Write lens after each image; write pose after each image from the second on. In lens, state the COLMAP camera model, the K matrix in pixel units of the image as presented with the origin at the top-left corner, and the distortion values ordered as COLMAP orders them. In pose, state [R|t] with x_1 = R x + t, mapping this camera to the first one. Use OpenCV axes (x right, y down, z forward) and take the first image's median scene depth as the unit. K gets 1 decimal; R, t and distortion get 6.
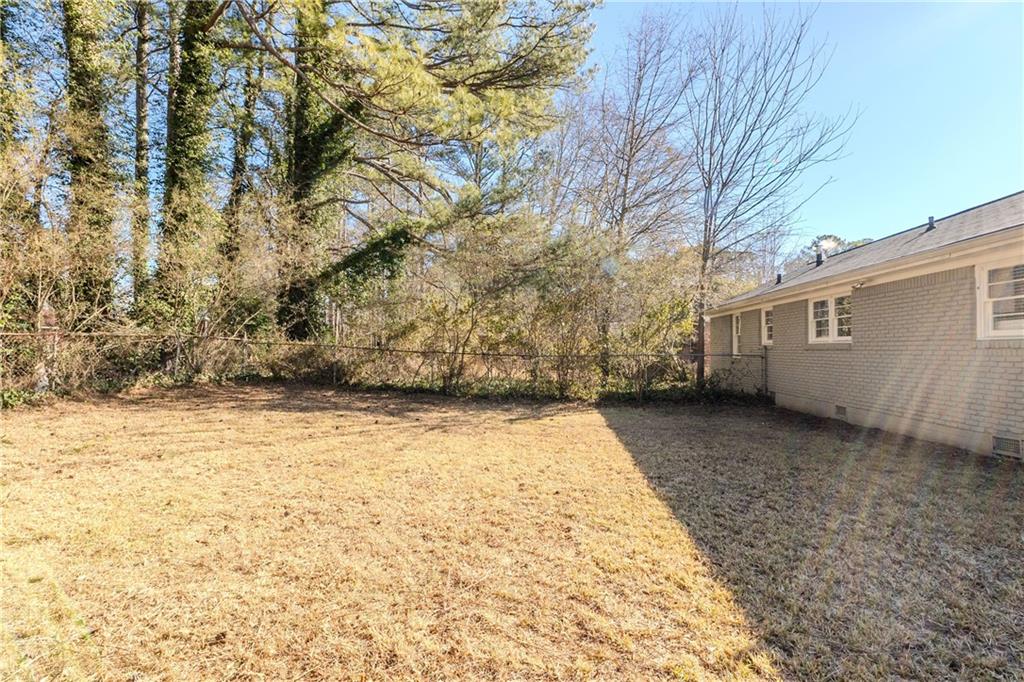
lens RADIAL K [[468.1, 0, 512.9], [0, 468.1, 347.2], [0, 0, 1]] dist [-0.000693, -0.000194]
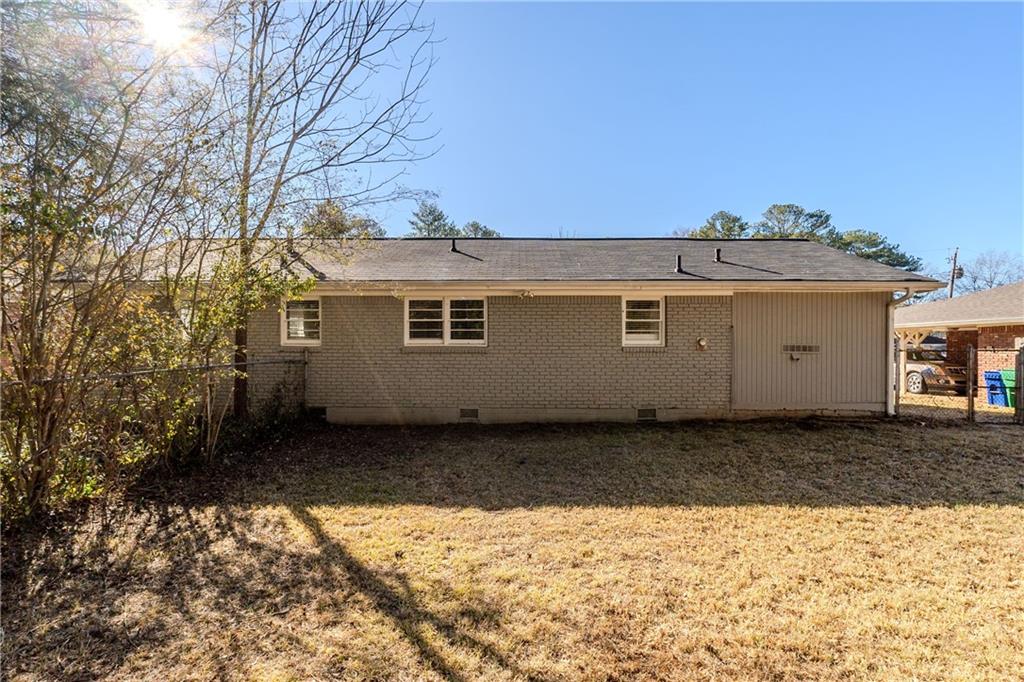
lens RADIAL K [[468.1, 0, 512.9], [0, 468.1, 347.2], [0, 0, 1]] dist [-0.000693, -0.000194]
pose [[-0.066187, 0.017036, 0.997662, -0.302423], [-0.007347, 0.999819, -0.017560, 0.010060], [-0.997780, -0.008492, -0.066049, 0.965647]]
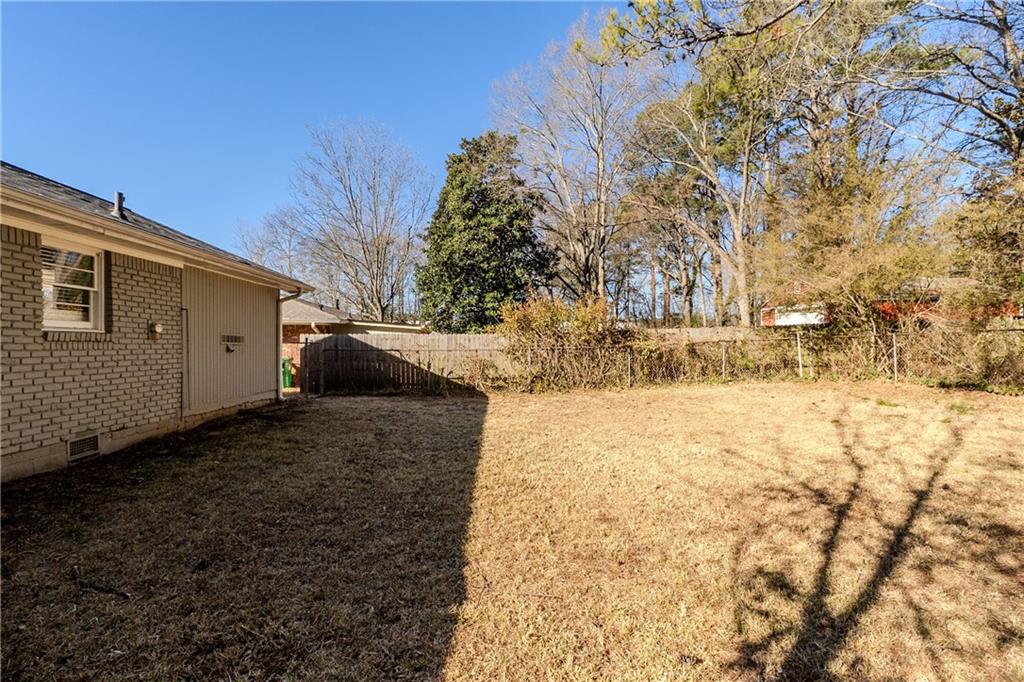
lens RADIAL K [[468.1, 0, 512.9], [0, 468.1, 347.2], [0, 0, 1]] dist [-0.000693, -0.000194]
pose [[-0.992835, 0.021473, -0.117548, 0.202027], [0.022254, 0.999738, -0.005333, 0.023162], [0.117403, -0.007910, -0.993053, 1.246597]]
